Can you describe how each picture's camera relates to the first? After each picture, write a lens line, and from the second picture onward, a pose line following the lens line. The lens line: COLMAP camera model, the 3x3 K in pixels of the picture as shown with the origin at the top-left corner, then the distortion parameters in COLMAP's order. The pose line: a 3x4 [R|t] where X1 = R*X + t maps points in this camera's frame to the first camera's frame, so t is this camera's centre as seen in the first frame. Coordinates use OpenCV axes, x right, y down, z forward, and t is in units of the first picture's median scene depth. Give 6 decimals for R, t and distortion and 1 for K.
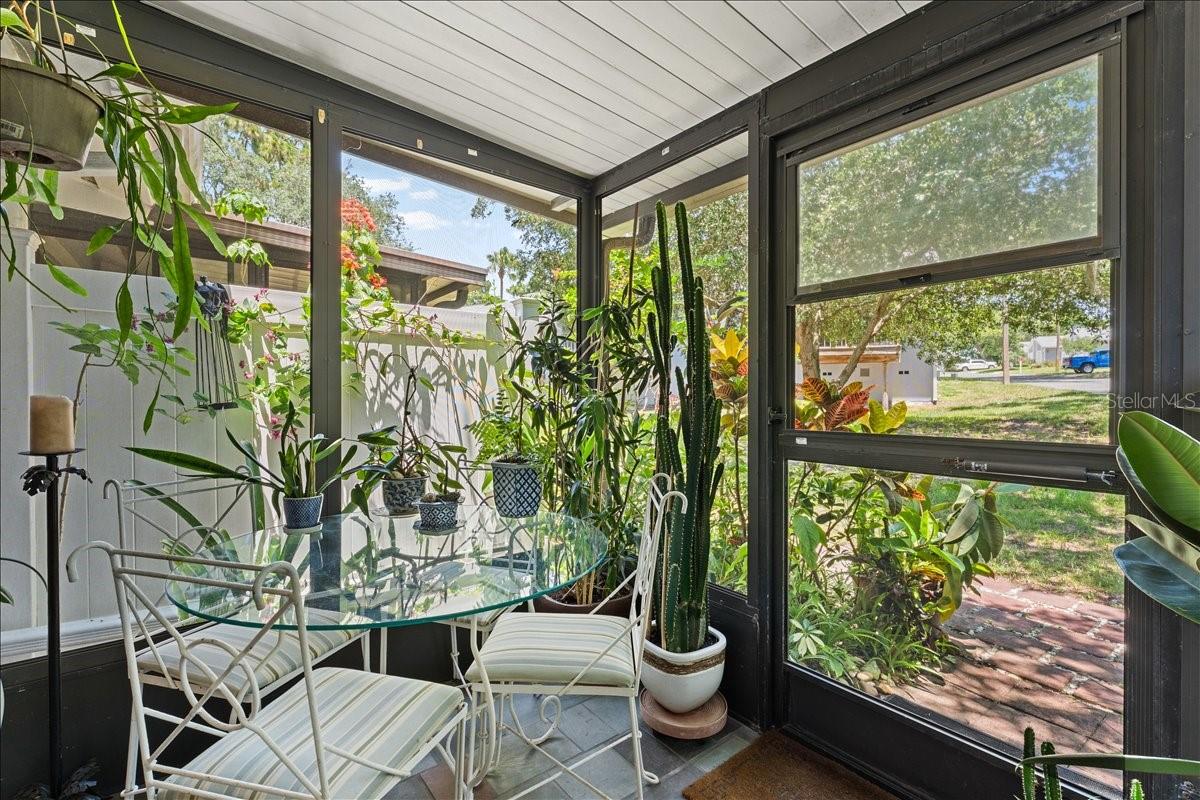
lens RADIAL K [[517.6, 0, 598.8], [0, 517.6, 396.4], [0, 0, 1]] dist [-0.000534, -0.000346]
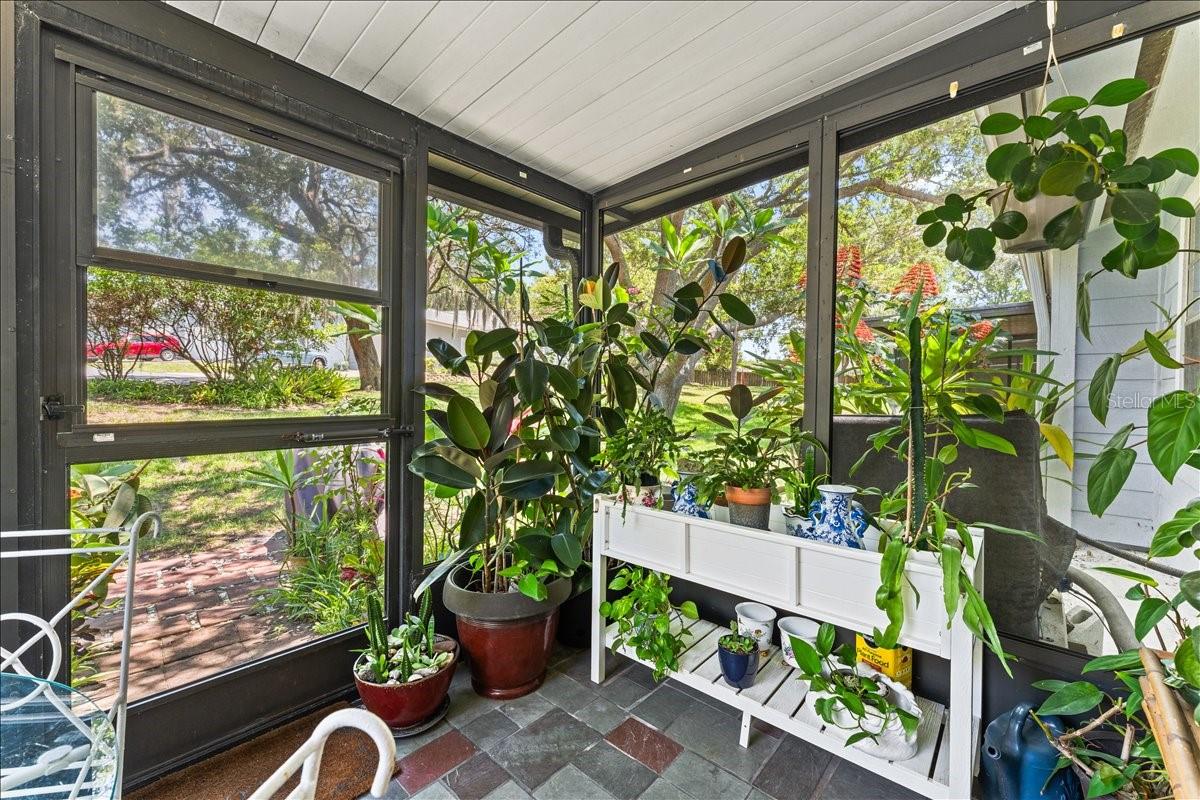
lens RADIAL K [[476.8, 0, 599.6], [0, 476.8, 396.6], [0, 0, 1]] dist [0.000137, -0.000196]
pose [[-0.144444, -0.022392, 0.989260, -0.349037], [-0.014840, 0.999681, 0.020461, -0.003728], [-0.989402, -0.011725, -0.144731, 0.258121]]
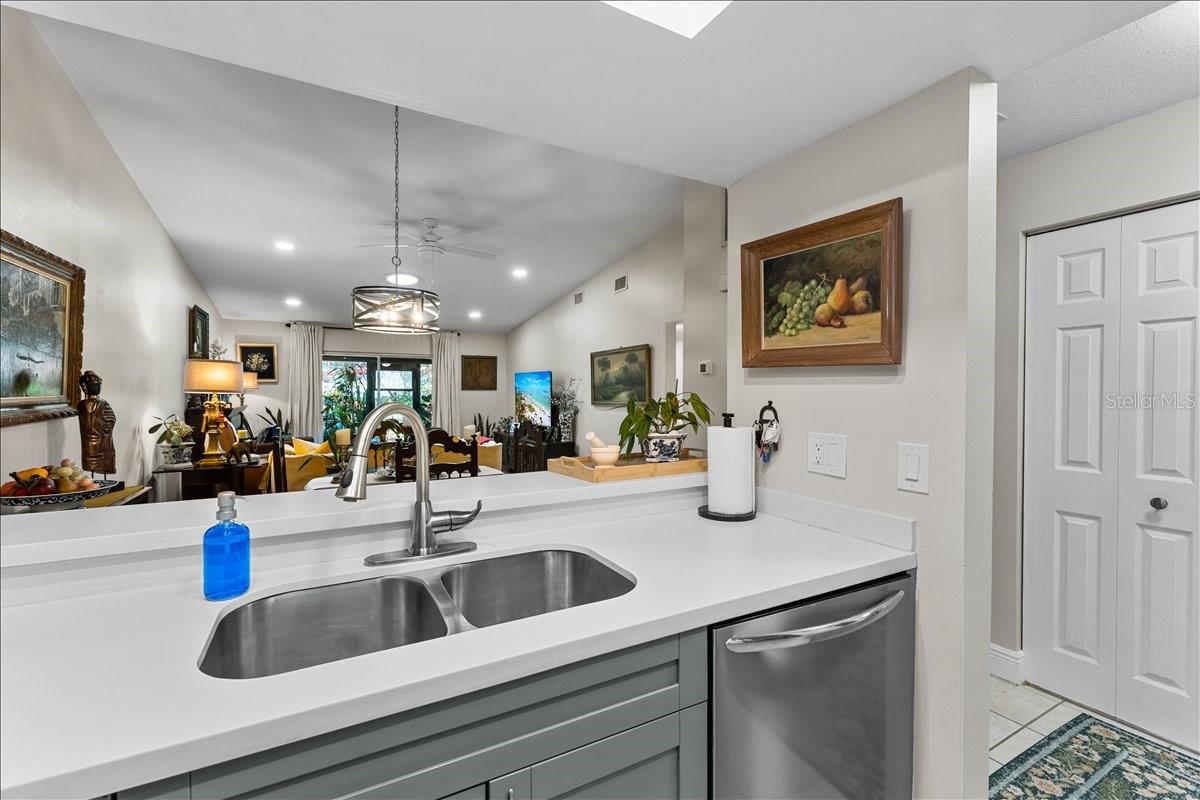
lens RADIAL K [[495.0, 0, 600.0], [0, 495.0, 400.0], [0, 0, 1]] dist [0.000518, 0.000054]
pose [[0.200084, -0.013418, 0.979687, -3.993060], [0.001957, 0.999910, 0.013295, -0.102623], [-0.979777, -0.000743, 0.200092, -2.329203]]
